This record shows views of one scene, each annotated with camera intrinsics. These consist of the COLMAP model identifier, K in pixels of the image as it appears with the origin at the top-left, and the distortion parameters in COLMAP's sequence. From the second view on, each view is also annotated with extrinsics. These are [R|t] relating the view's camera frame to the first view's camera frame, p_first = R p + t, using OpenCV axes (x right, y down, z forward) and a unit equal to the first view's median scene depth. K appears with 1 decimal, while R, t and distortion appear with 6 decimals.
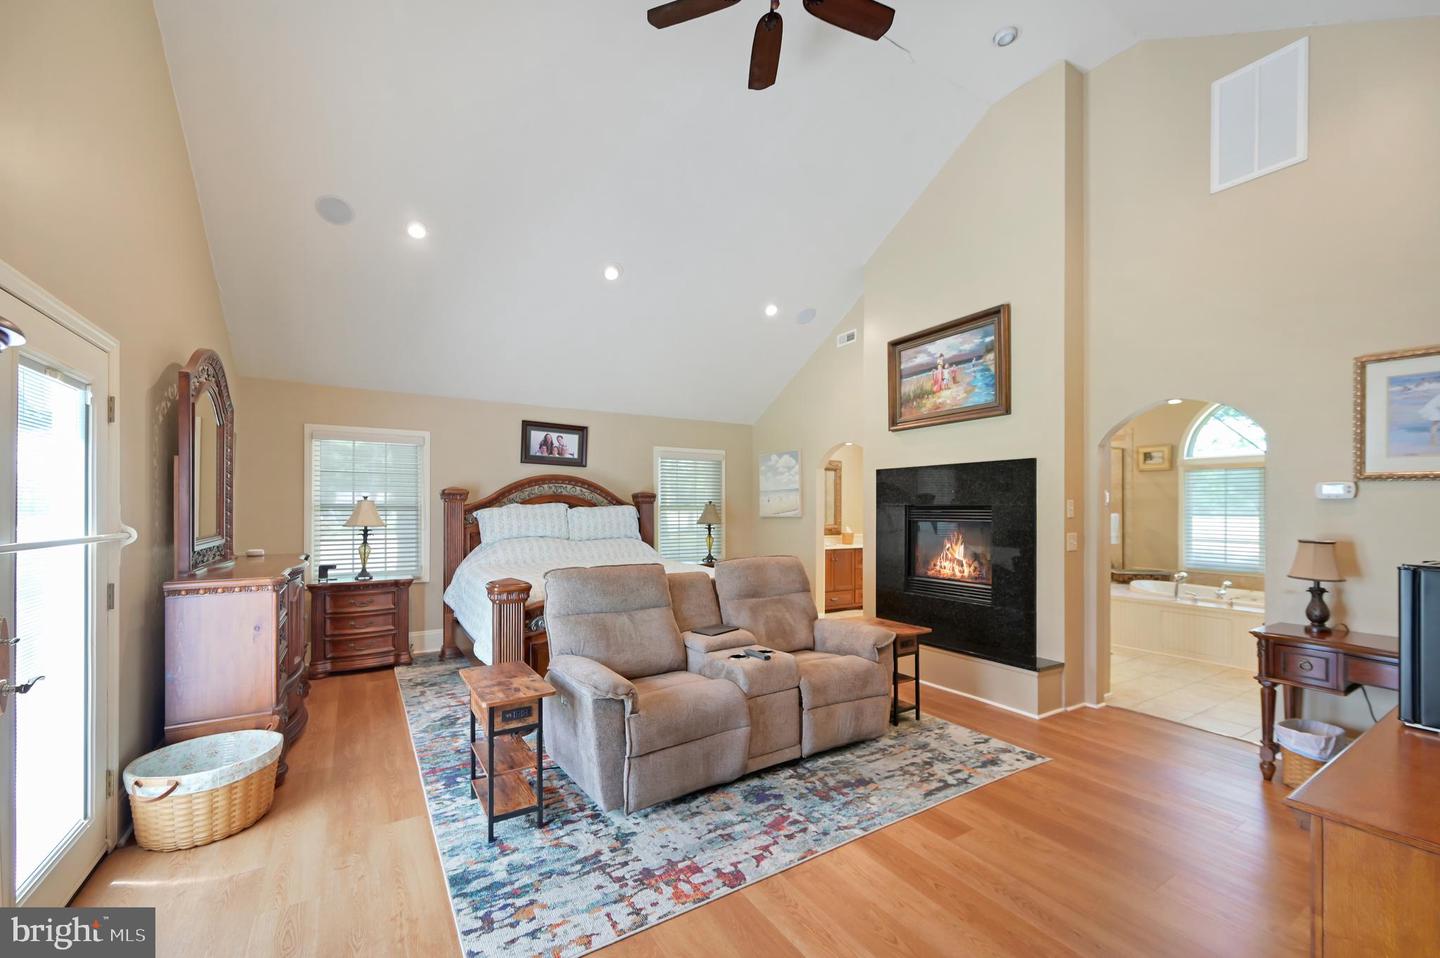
lens RADIAL K [[588.3, 0, 722.1], [0, 588.3, 504.1], [0, 0, 1]] dist [0.000027, 0.000002]
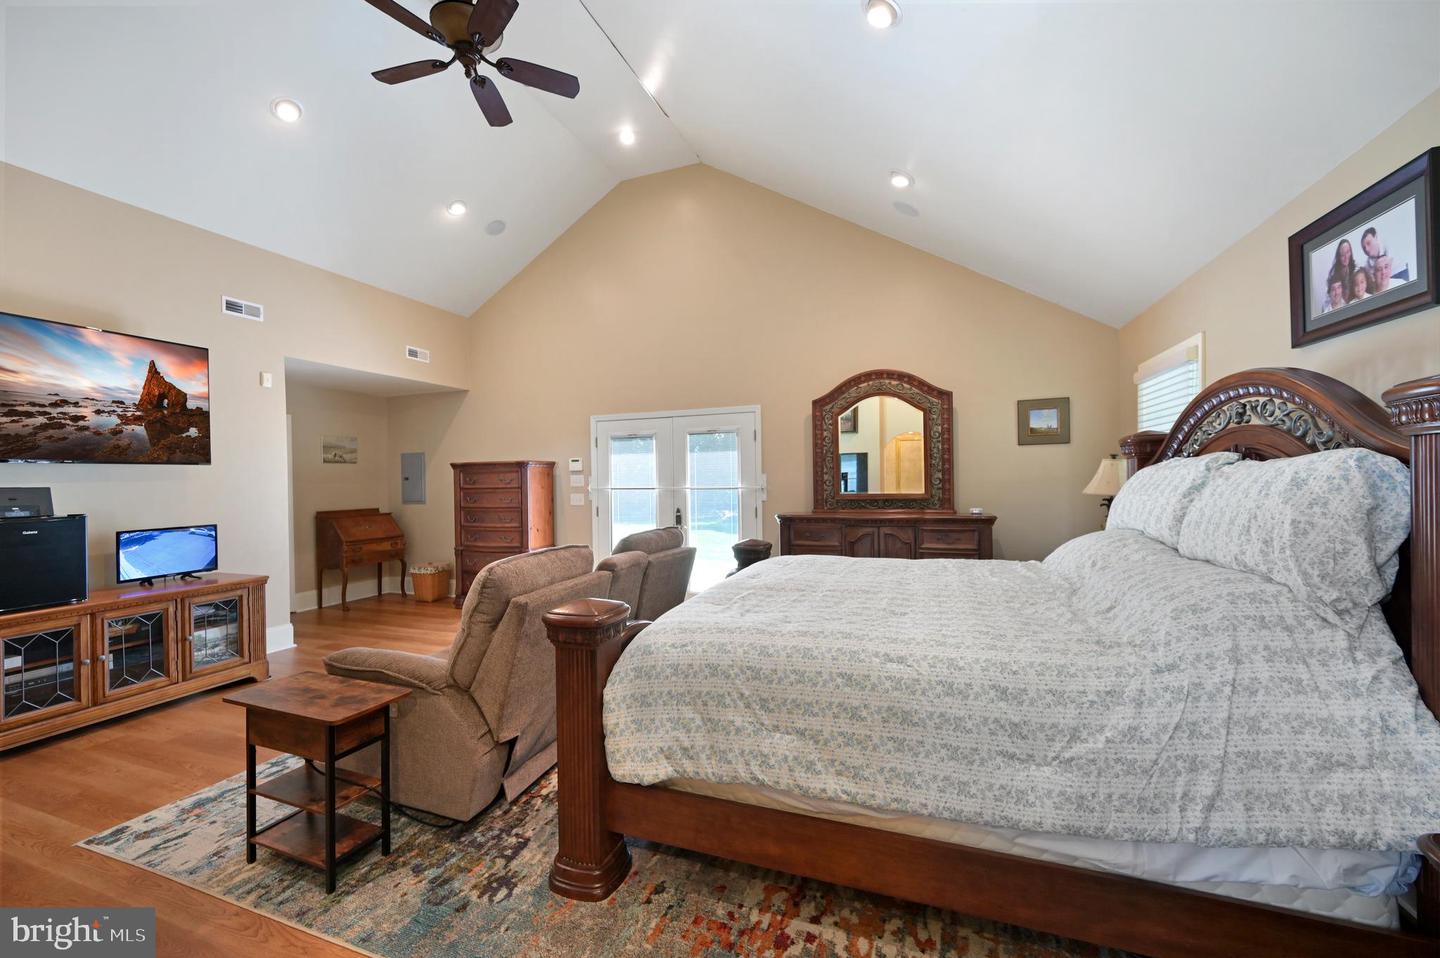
lens RADIAL K [[573.5, 0, 721.5], [0, 573.5, 471.3], [0, 0, 1]] dist [-0.000260, -0.000060]
pose [[-0.798357, 0.005250, -0.602161, 0.350048], [0.014217, 0.999848, -0.010131, 0.021081], [0.602016, -0.016650, -0.798310, 1.929189]]
